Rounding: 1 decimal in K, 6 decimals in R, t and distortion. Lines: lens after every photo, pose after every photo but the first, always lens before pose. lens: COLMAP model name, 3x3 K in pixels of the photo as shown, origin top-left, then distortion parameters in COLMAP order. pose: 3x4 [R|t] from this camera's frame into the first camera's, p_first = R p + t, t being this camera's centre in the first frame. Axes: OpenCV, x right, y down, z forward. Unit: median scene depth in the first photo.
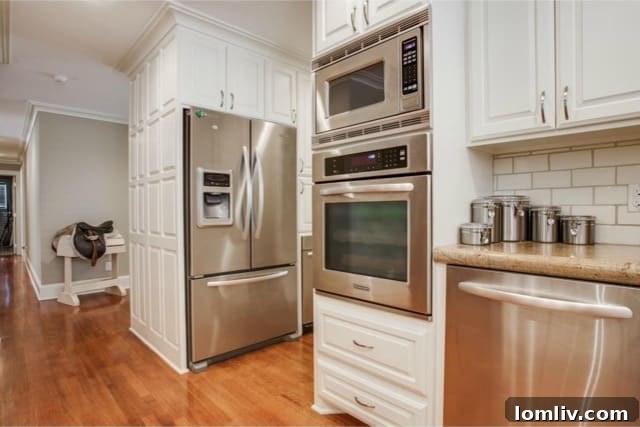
lens RADIAL K [[346.8, 0, 320.0], [0, 346.8, 213.5], [0, 0, 1]] dist [0.002600, 0.000967]
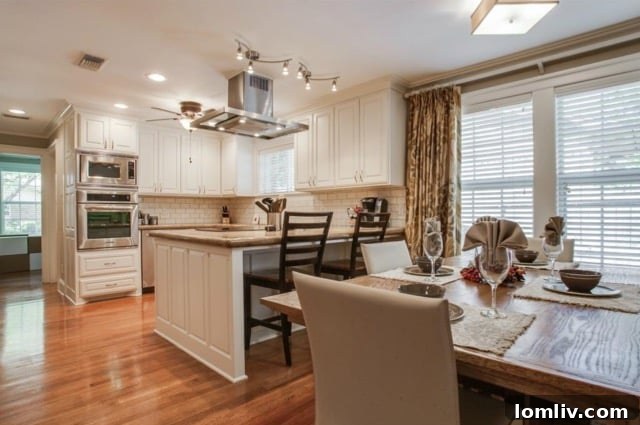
lens RADIAL K [[346.8, 0, 320.0], [0, 346.8, 212.5], [0, 0, 1]] dist [0.002600, 0.000967]
pose [[-0.014773, 0.005567, 0.999875, -2.771621], [0.010802, 0.999927, -0.005407, 0.002159], [-0.999833, 0.010721, -0.014832, -0.648409]]
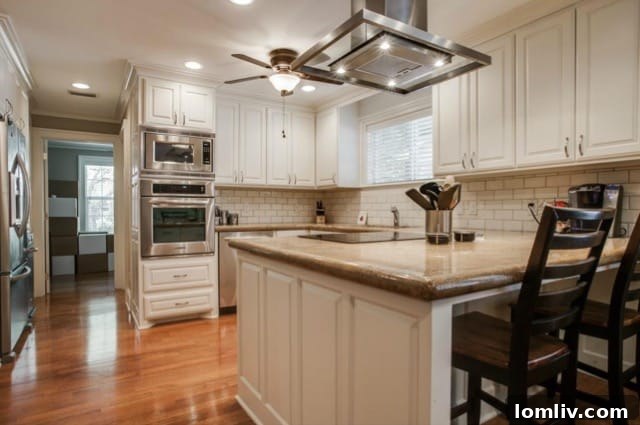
lens RADIAL K [[362.9, 0, 327.6], [0, 362.9, 212.3], [0, 0, 1]] dist [-0.002770, 0.000140]
pose [[0.171970, -0.000967, 0.985102, -1.966978], [0.004636, 0.999989, 0.000173, -0.003715], [-0.985091, 0.004537, 0.171973, -0.260340]]
